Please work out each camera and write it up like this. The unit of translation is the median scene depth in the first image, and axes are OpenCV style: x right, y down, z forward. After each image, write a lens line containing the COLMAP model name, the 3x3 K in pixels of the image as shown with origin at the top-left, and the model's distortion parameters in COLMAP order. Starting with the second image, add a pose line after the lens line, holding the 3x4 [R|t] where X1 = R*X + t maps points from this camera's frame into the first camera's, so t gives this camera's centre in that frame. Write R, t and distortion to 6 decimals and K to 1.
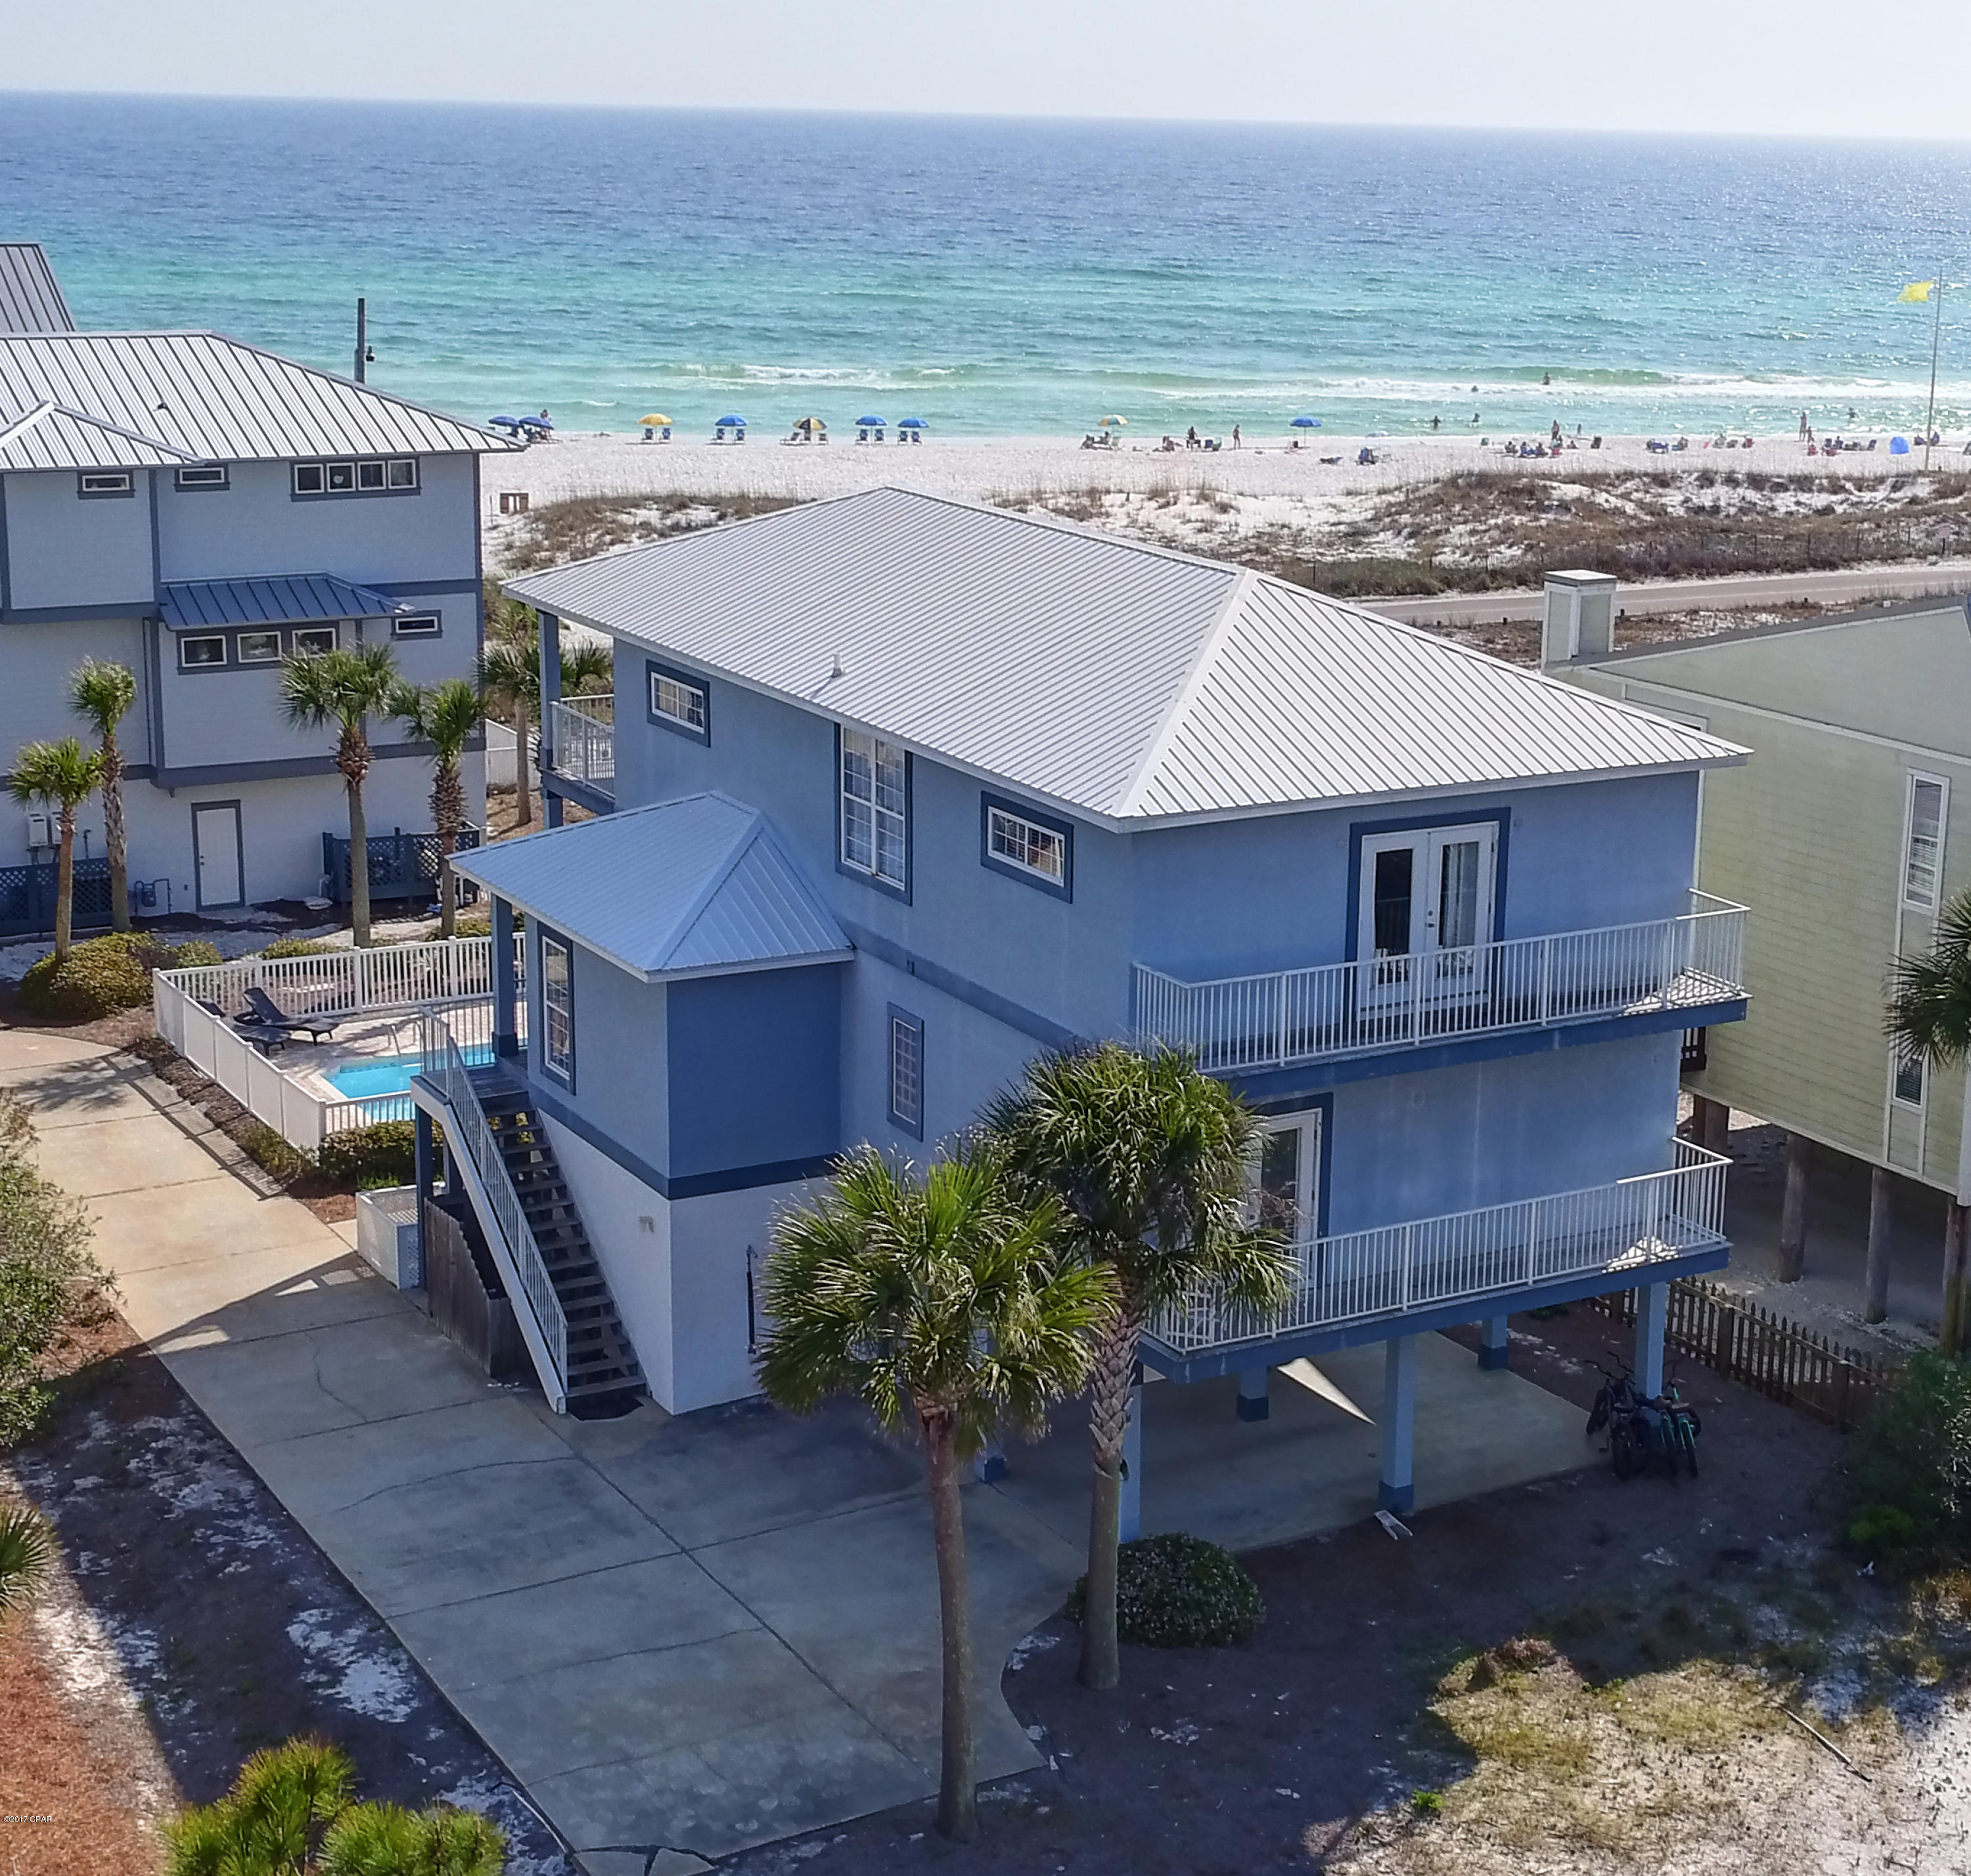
lens RADIAL K [[3345.8, 0, 1189.8], [0, 3345.8, 913.1], [0, 0, 1]] dist [0.020488, -0.085548]
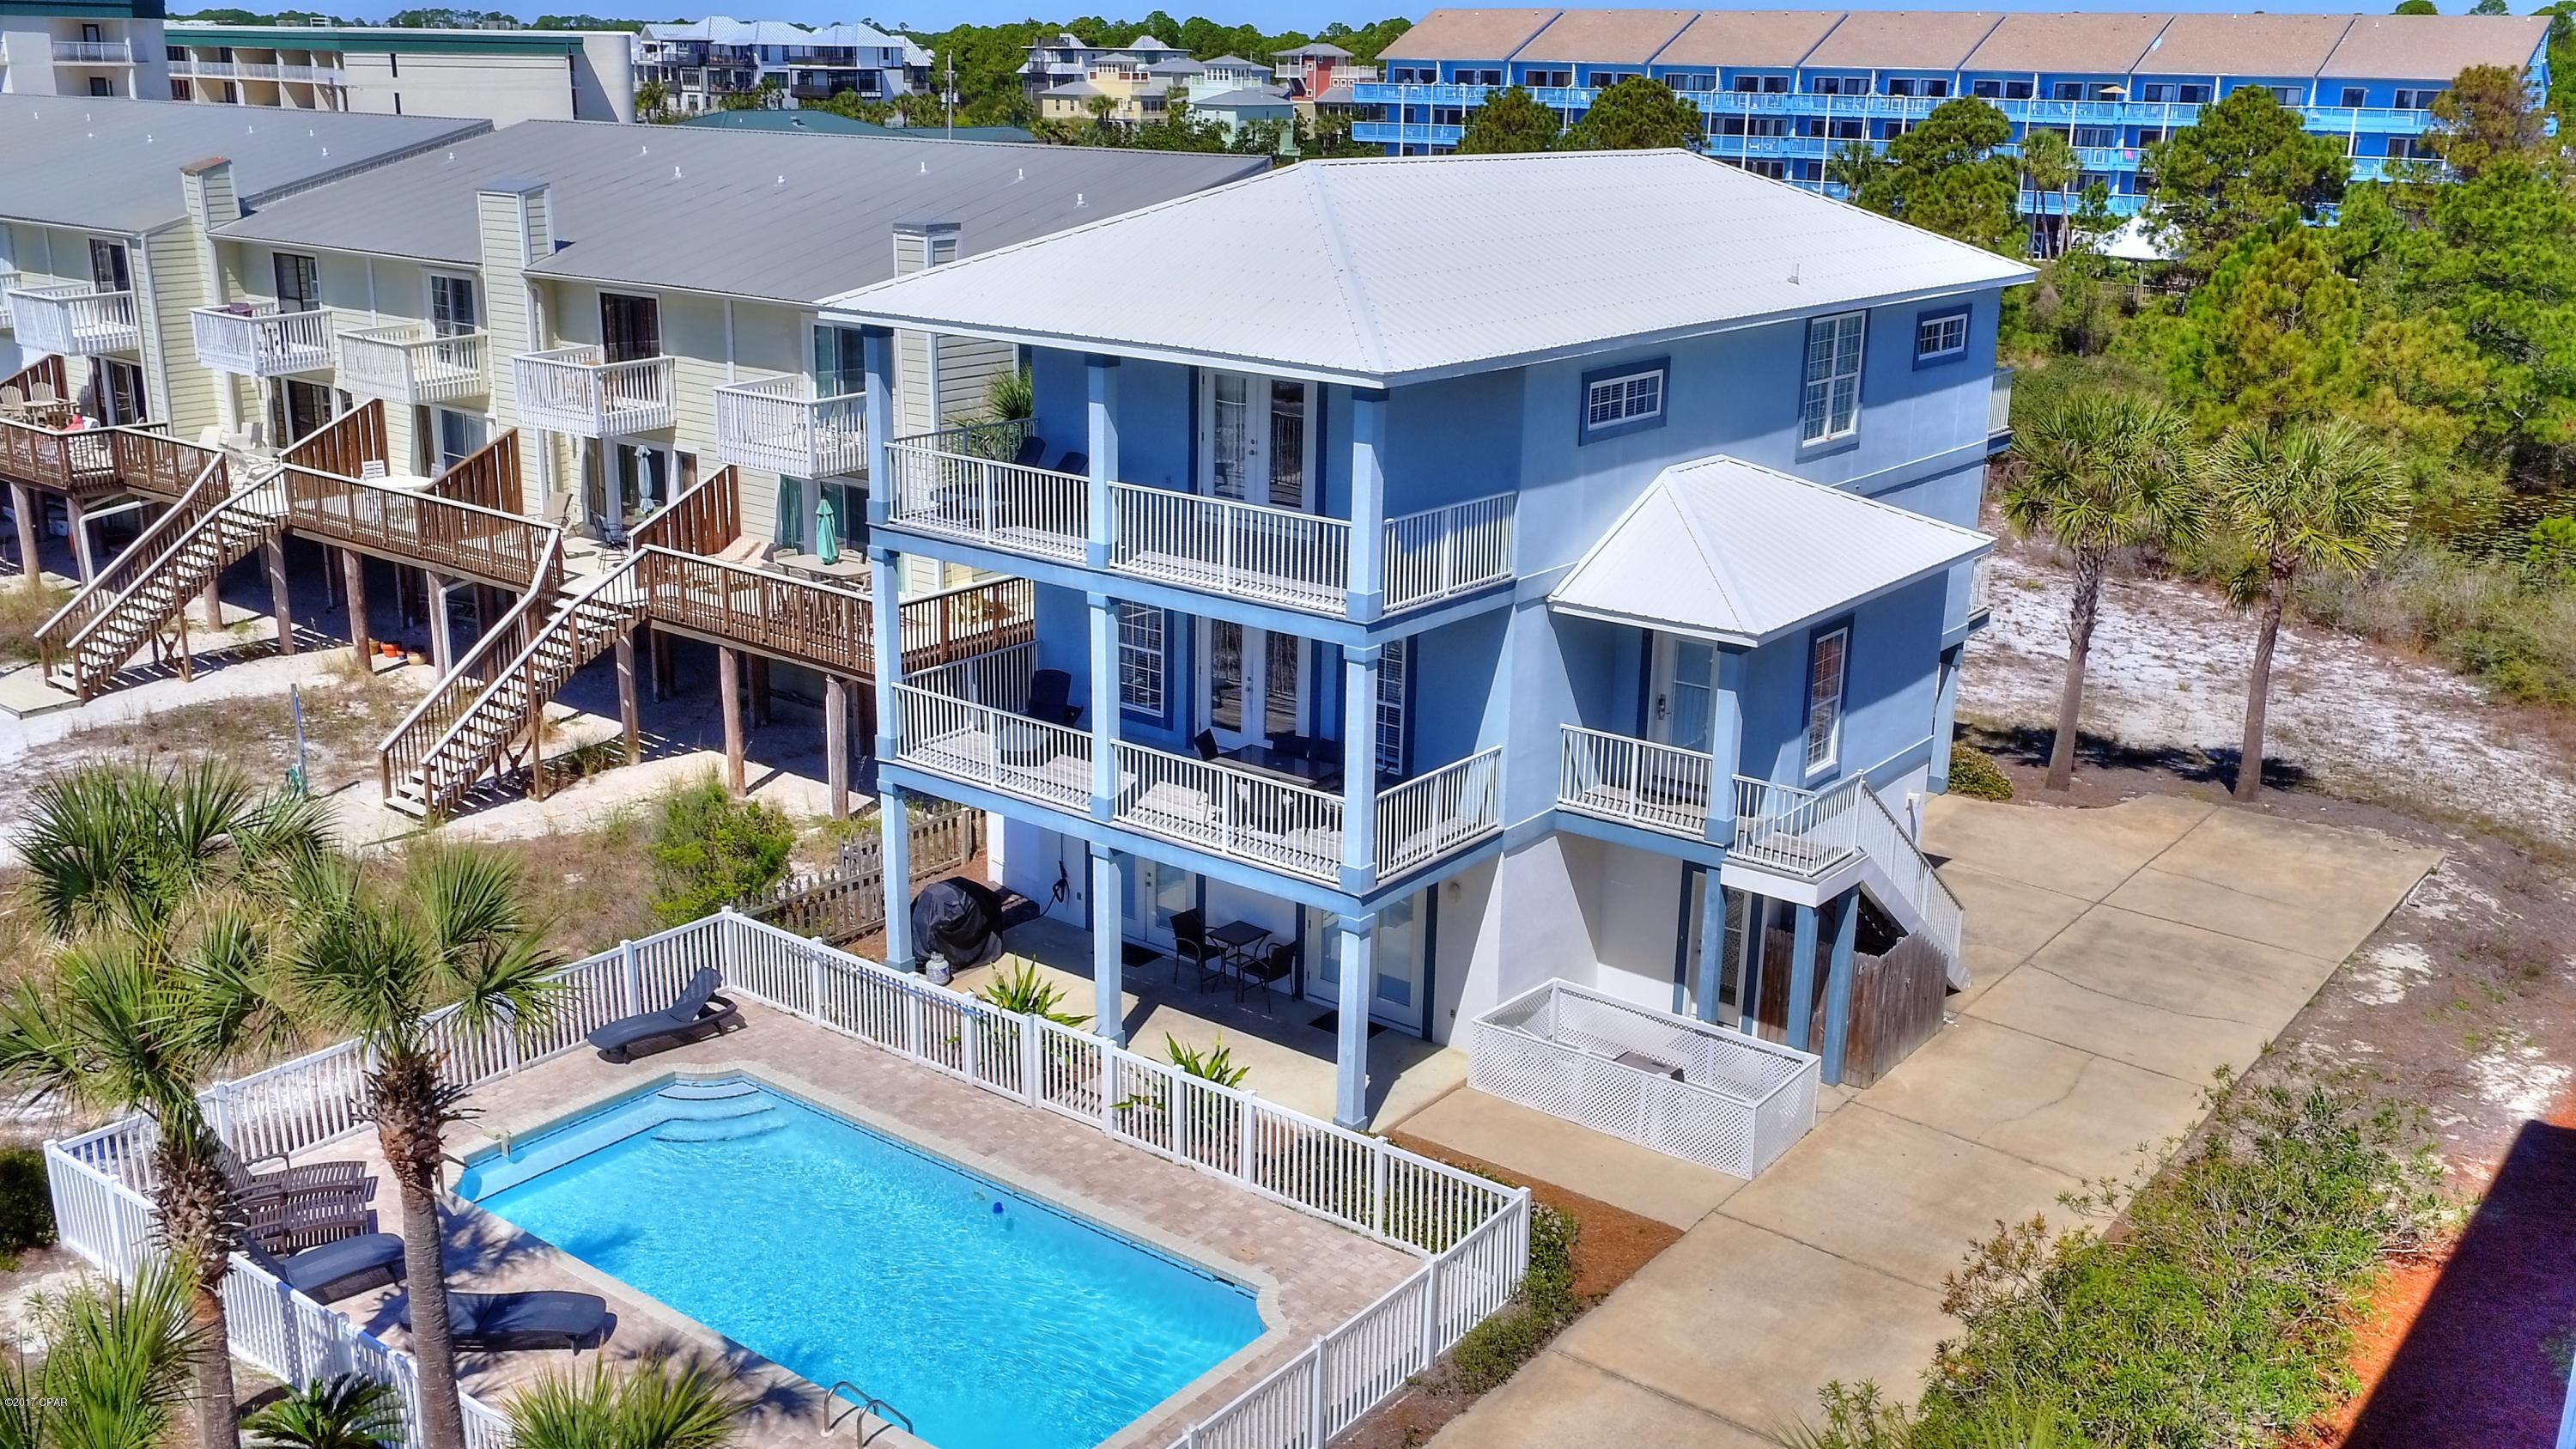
lens RADIAL K [[2272.3, 0, 1293.8], [0, 2272.3, 742.4], [0, 0, 1]] dist [0.003492, 0.000256]
pose [[-0.342965, -0.297716, 0.890921, -0.763277], [0.199358, 0.903771, 0.378754, -0.251769], [-0.917950, 0.307511, -0.250610, 1.384878]]
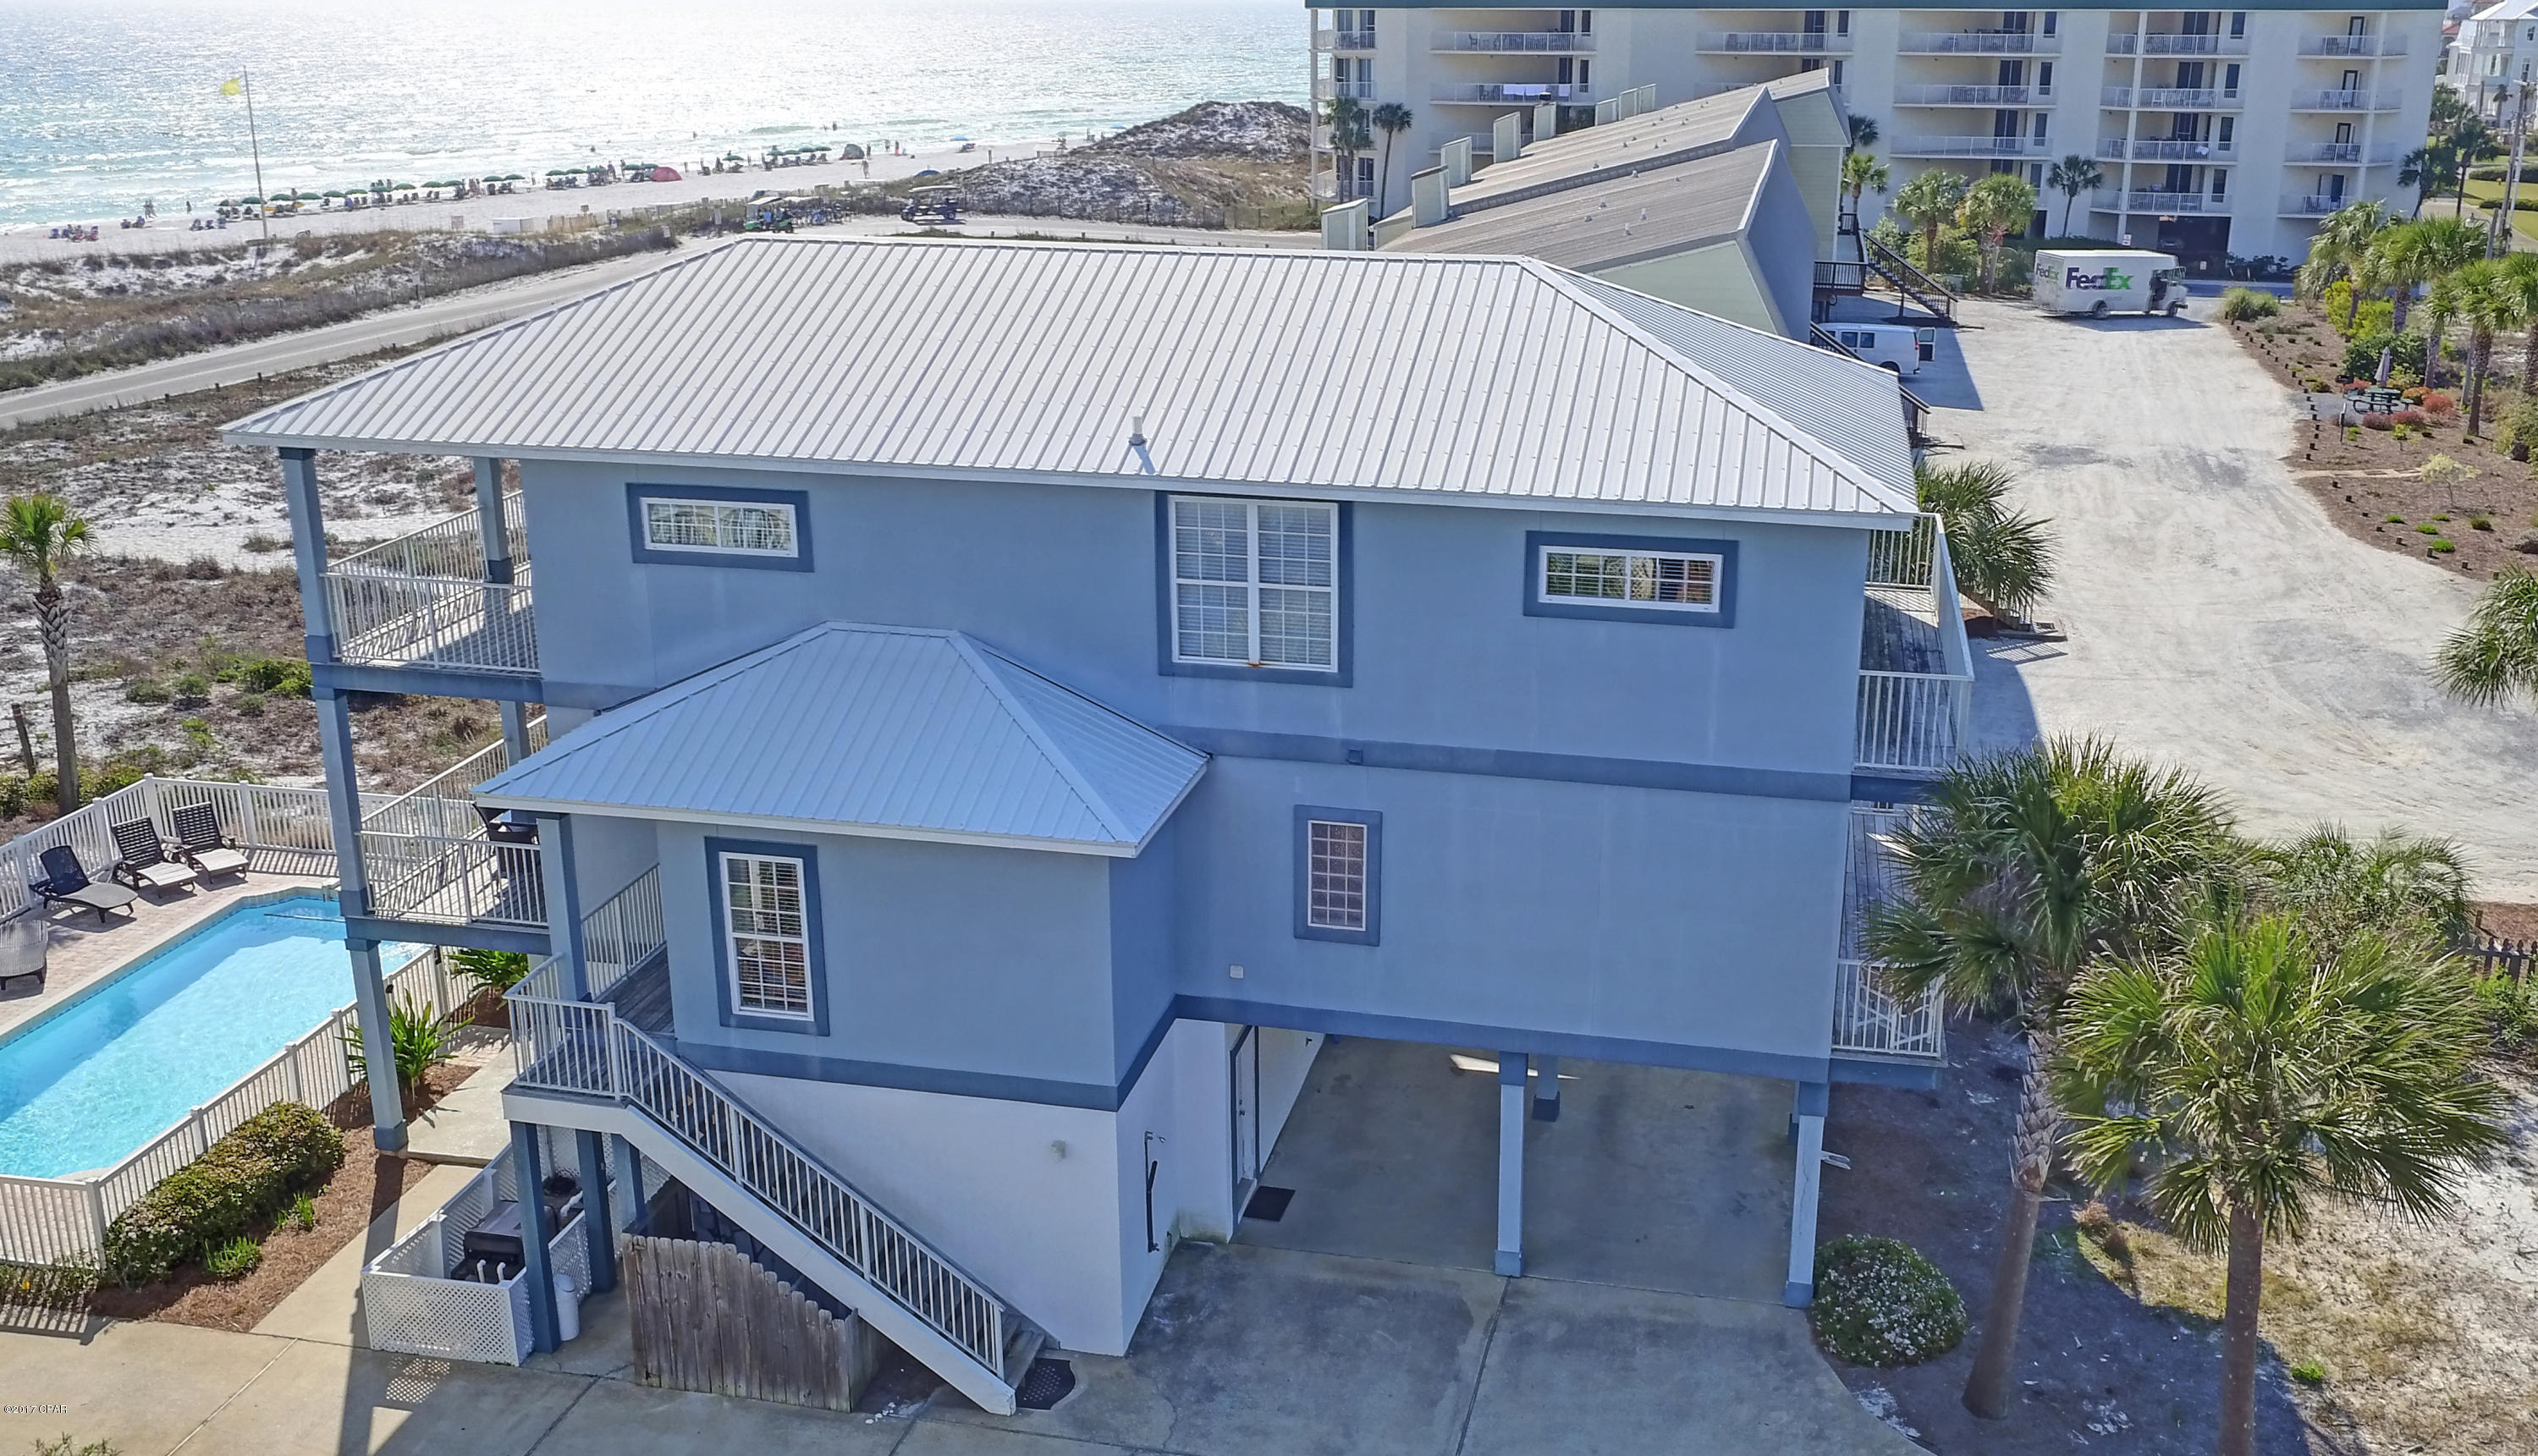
lens RADIAL K [[2357.1, 0, 1314.3], [0, 2357.1, 735.7], [0, 0, 1]] dist [0.002456, 0.005594]
pose [[0.695869, -0.239256, 0.677143, -0.487129], [0.183892, 0.970802, 0.154038, -0.082476], [-0.694226, 0.017331, 0.719548, 0.548830]]
